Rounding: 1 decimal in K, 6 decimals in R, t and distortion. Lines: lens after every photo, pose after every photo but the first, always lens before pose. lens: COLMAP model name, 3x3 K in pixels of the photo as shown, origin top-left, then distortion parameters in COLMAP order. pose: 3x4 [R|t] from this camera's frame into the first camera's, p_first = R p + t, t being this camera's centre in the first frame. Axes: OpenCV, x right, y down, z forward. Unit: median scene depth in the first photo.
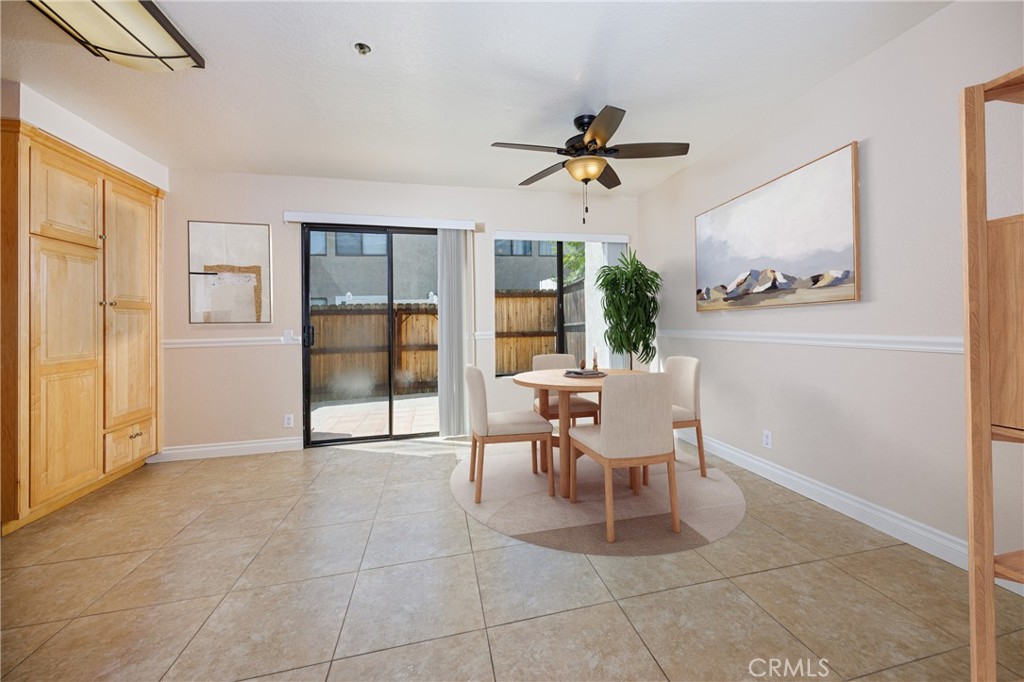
lens RADIAL K [[399.4, 0, 522.8], [0, 399.4, 324.2], [0, 0, 1]] dist [0.002285, 0.000196]
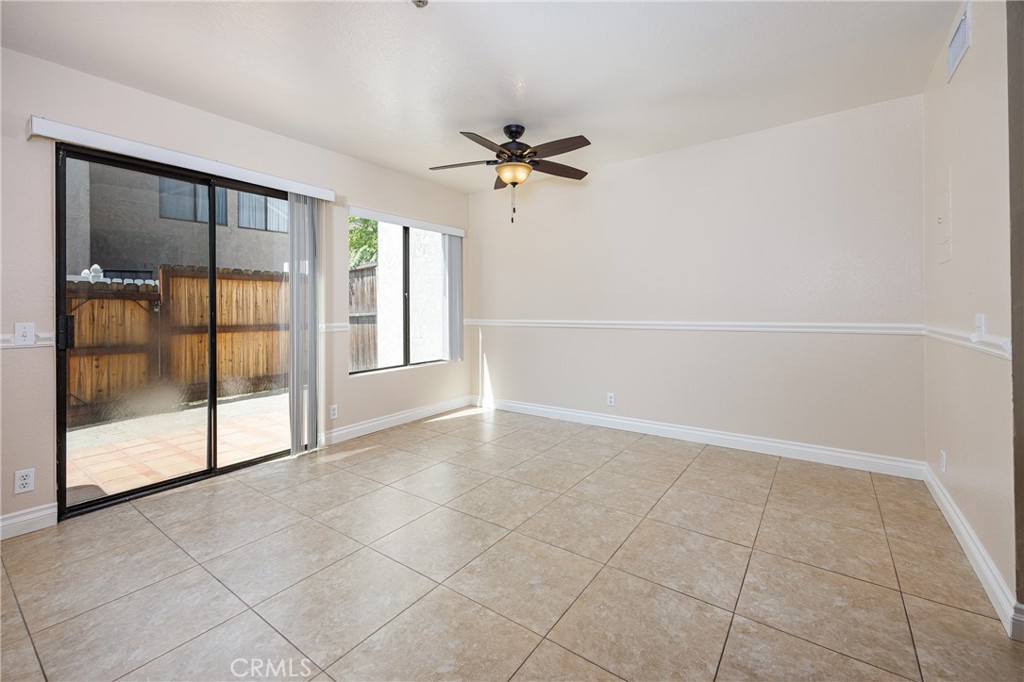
lens RADIAL K [[431.3, 0, 510.7], [0, 431.3, 310.8], [0, 0, 1]] dist [0.016189, -0.000058]
pose [[0.767693, 0.009831, 0.640742, -0.444972], [-0.002116, 0.999916, -0.012806, 0.004972], [-0.640814, 0.008476, 0.767649, 0.066507]]
